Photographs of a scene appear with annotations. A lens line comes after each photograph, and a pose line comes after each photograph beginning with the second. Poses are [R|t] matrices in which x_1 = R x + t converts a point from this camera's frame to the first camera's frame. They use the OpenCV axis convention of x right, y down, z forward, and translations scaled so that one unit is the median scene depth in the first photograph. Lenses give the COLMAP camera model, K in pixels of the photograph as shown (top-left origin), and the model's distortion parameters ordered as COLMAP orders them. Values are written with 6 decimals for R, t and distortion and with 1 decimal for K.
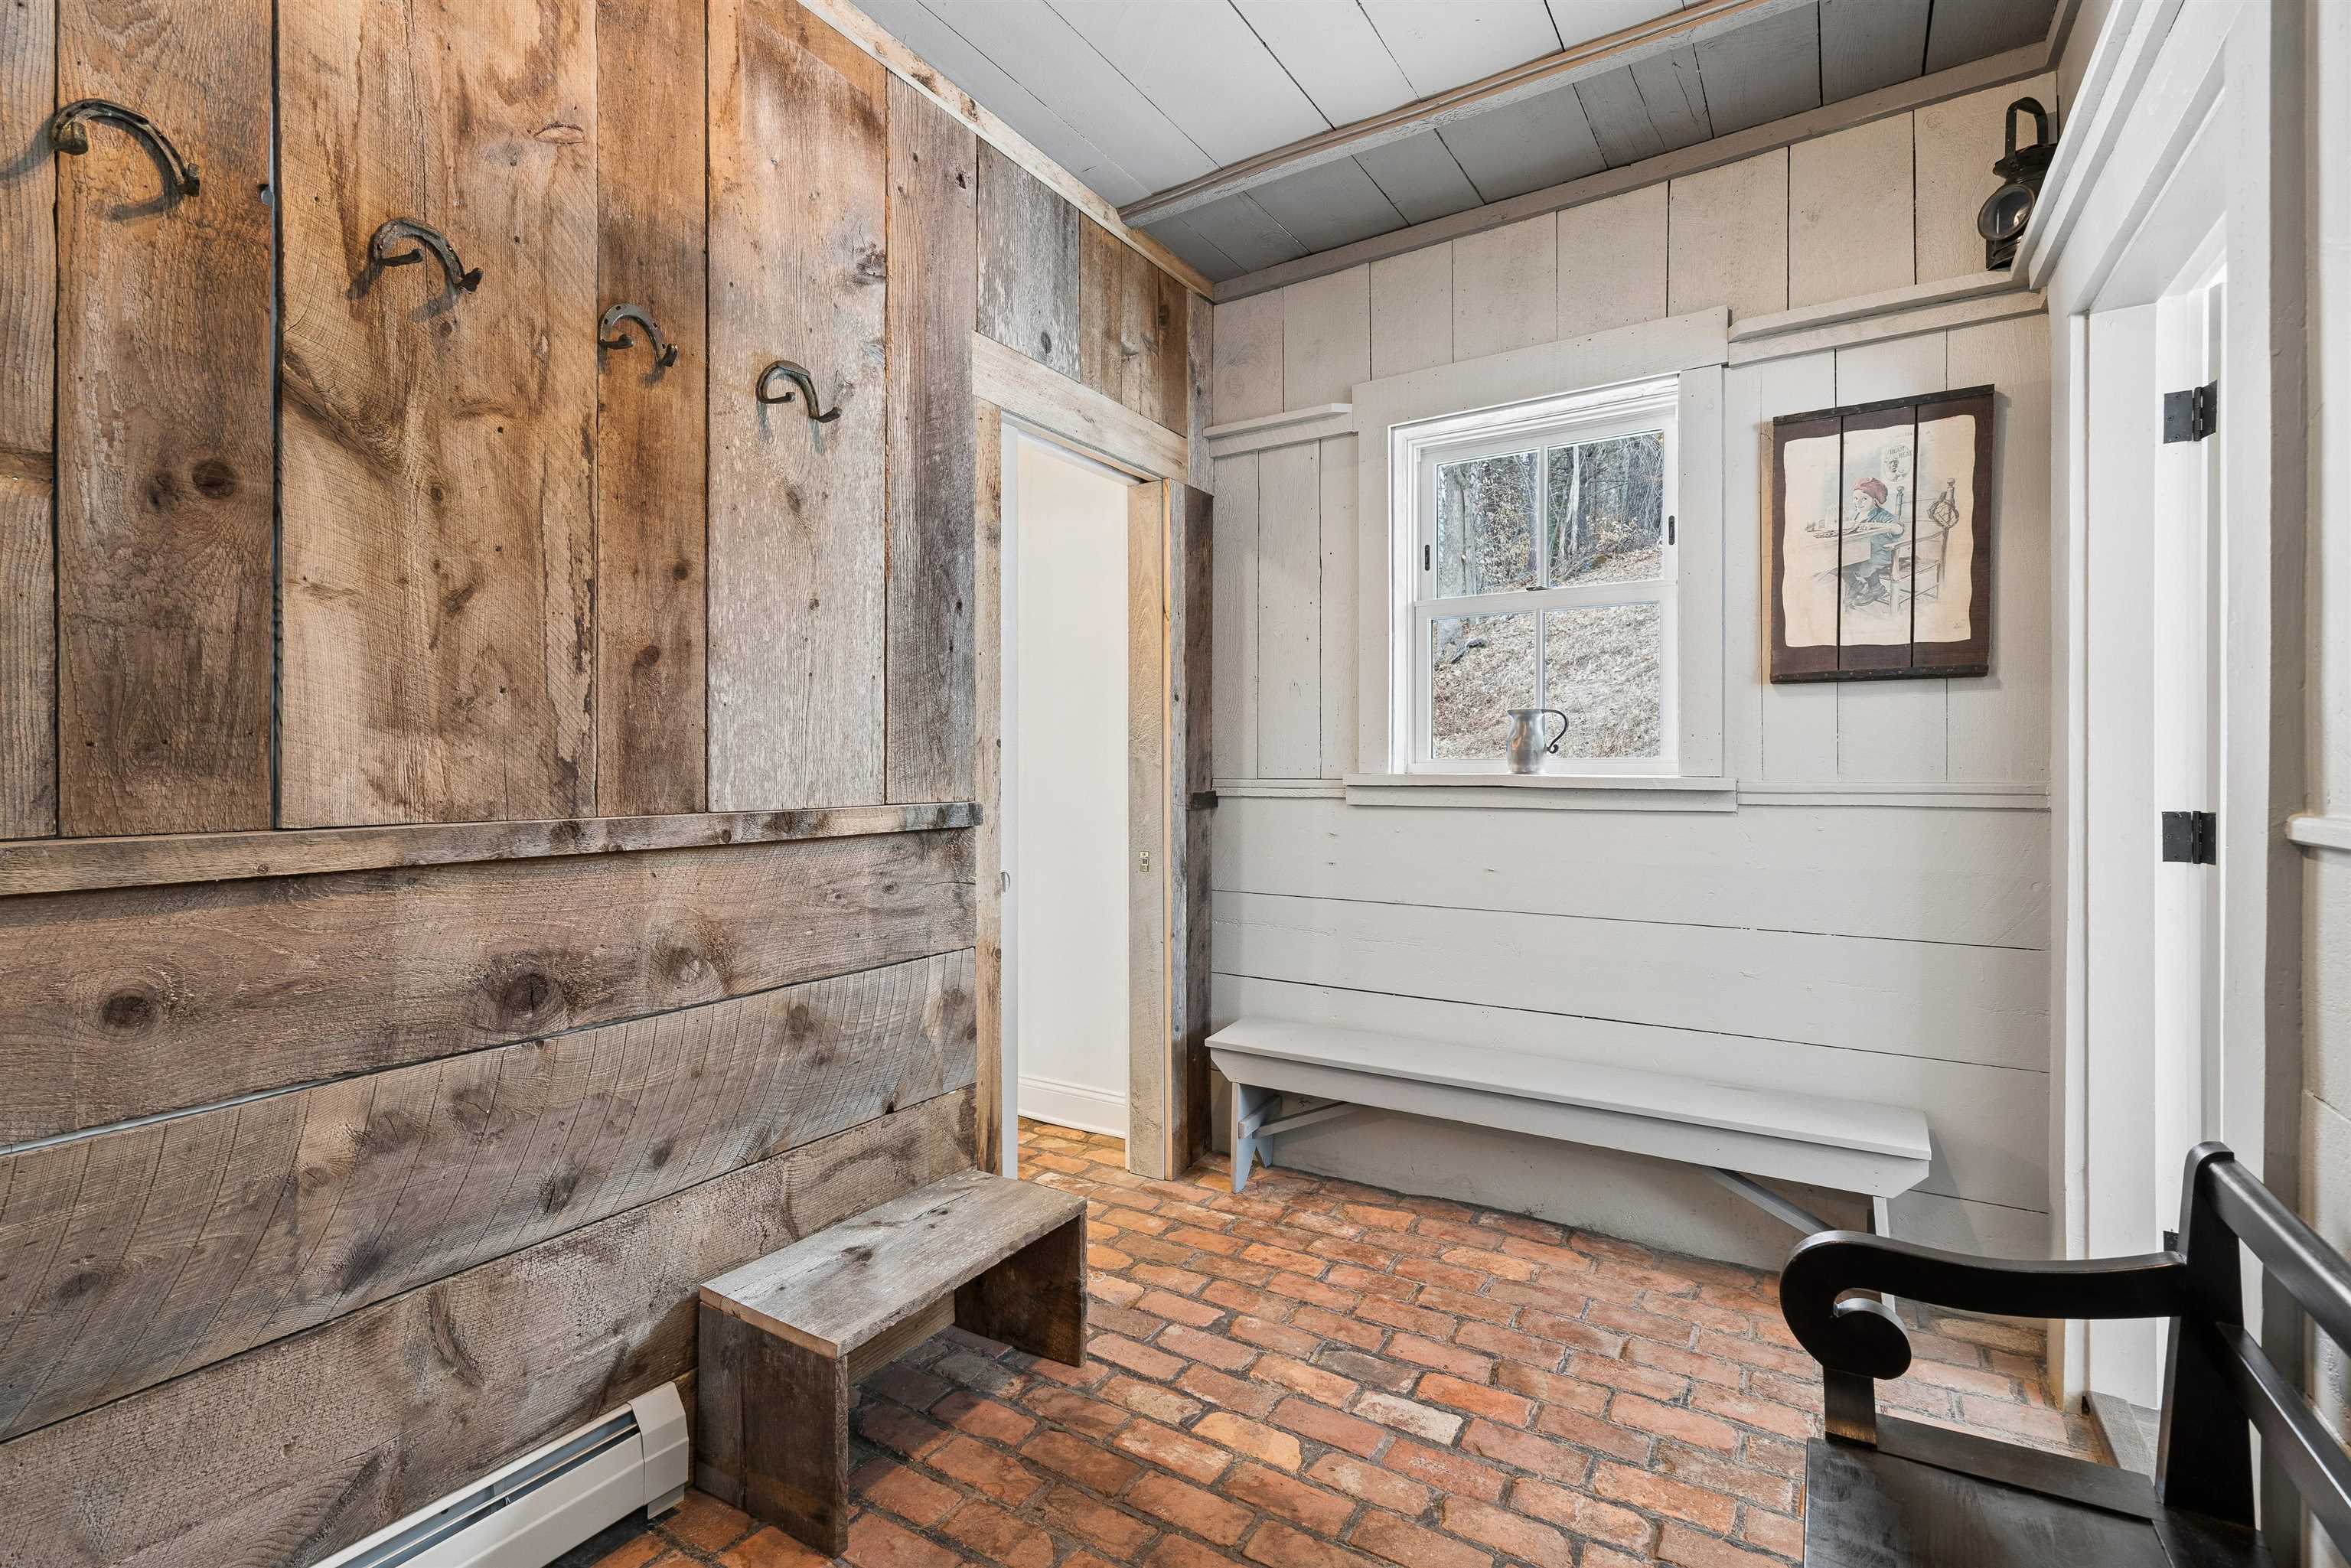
lens RADIAL K [[1082.5, 0, 1134.5], [0, 1082.5, 768.0], [0, 0, 1]] dist [0.000102, 0.001339]
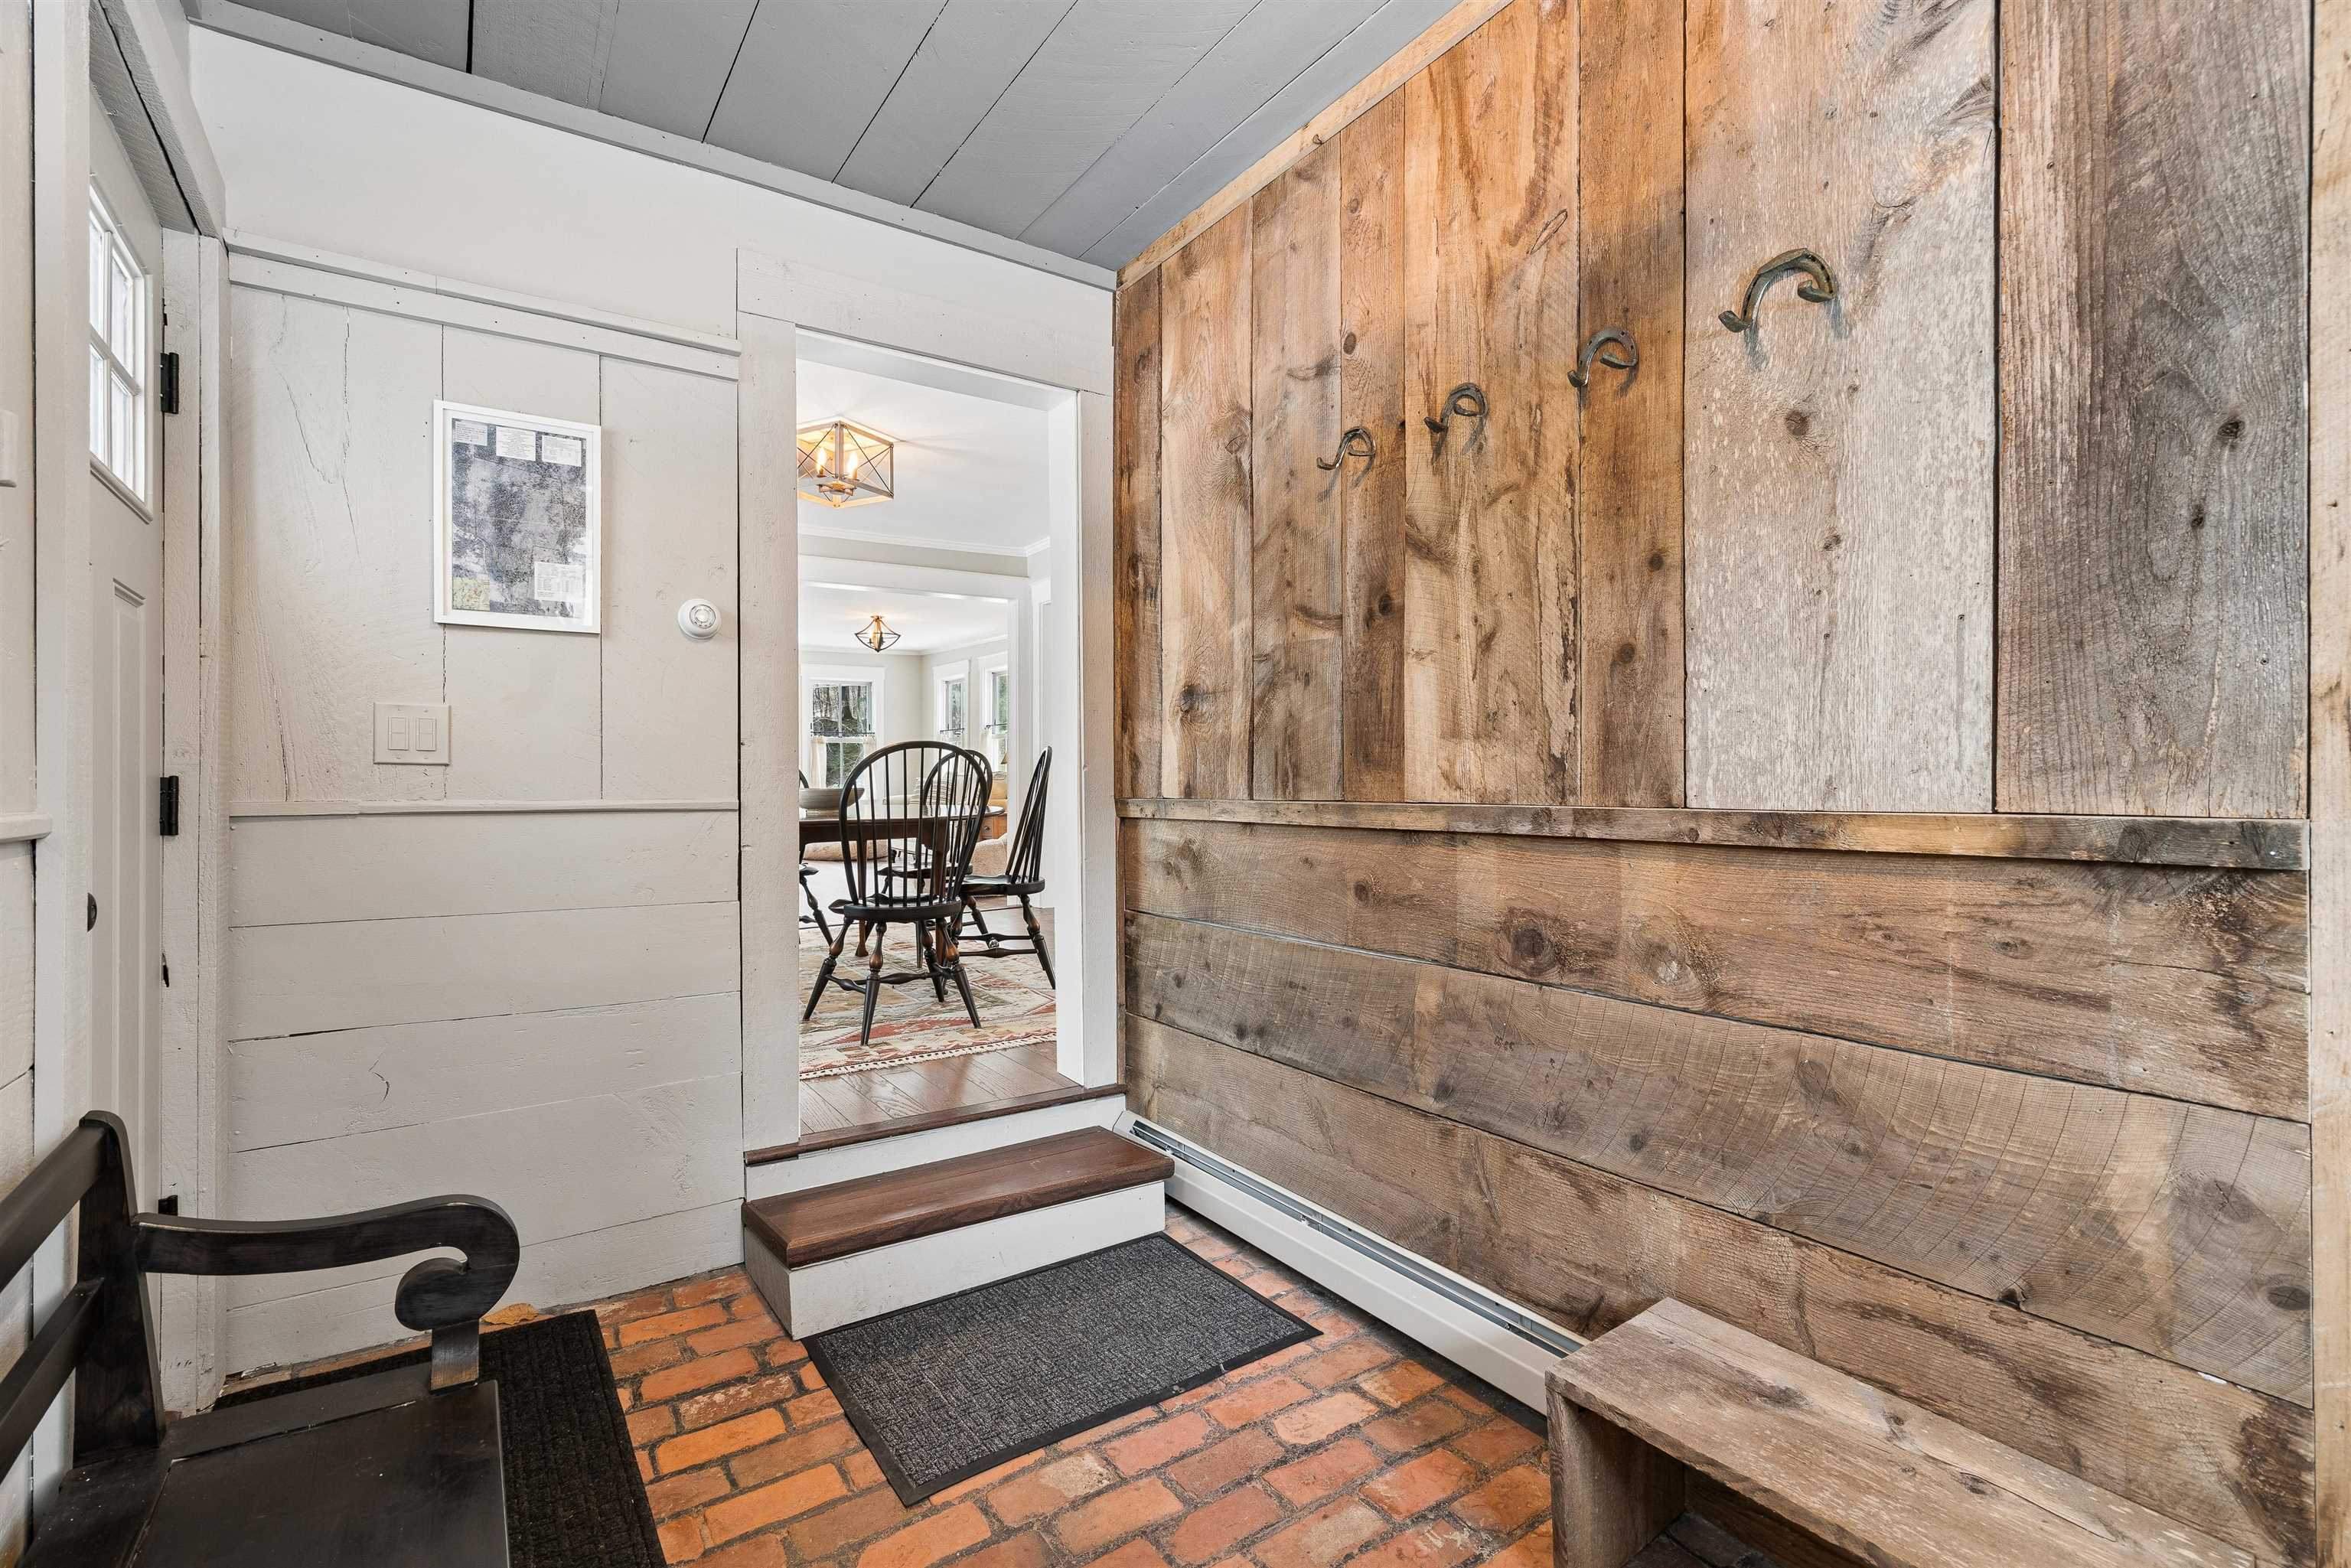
lens RADIAL K [[1059.1, 0, 1172.4], [0, 1059.1, 780.9], [0, 0, 1]] dist [-0.004791, 0.000788]
pose [[-0.393935, 0.006024, -0.919119, 0.569142], [0.007932, 0.999964, 0.003154, 0.010135], [0.919104, -0.006048, -0.393968, 0.867170]]
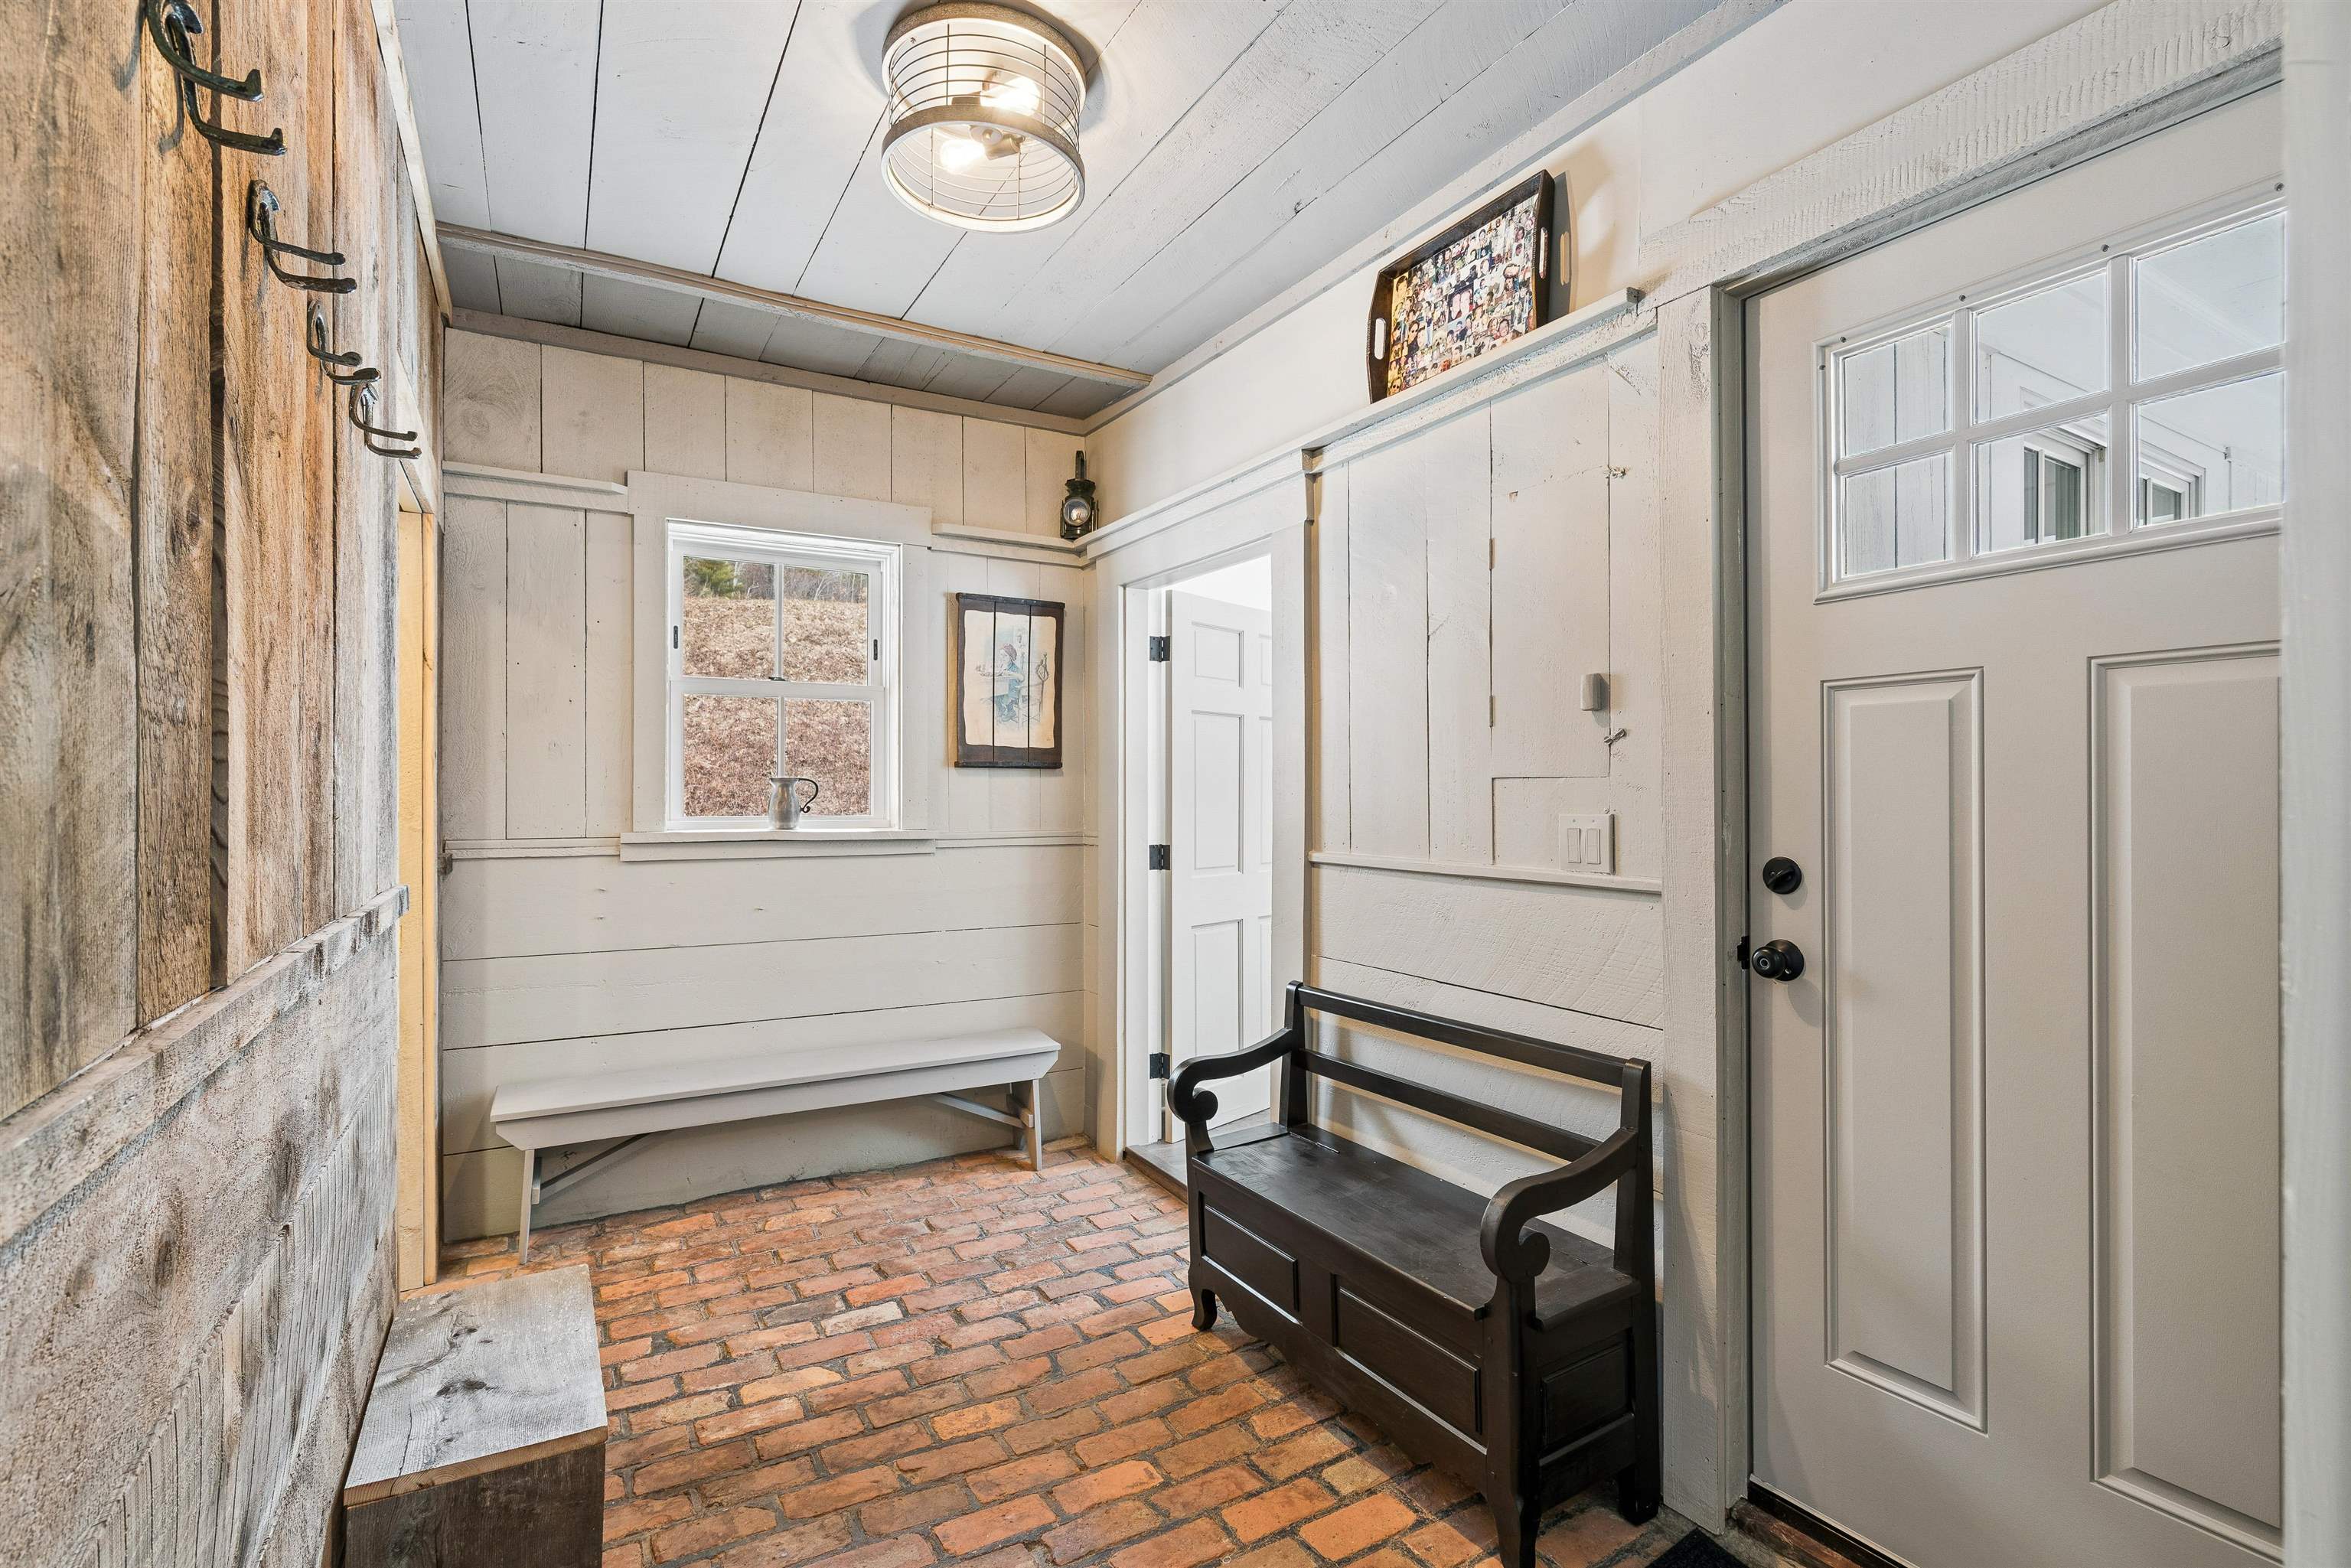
lens RADIAL K [[1068.5, 0, 1170.6], [0, 1068.5, 793.4], [0, 0, 1]] dist [-0.000543, 0.003623]
pose [[0.464184, 0.000590, 0.885739, -0.757972], [-0.001113, 0.999999, -0.000083, -0.052501], [-0.885738, -0.000947, 0.464185, 0.050054]]
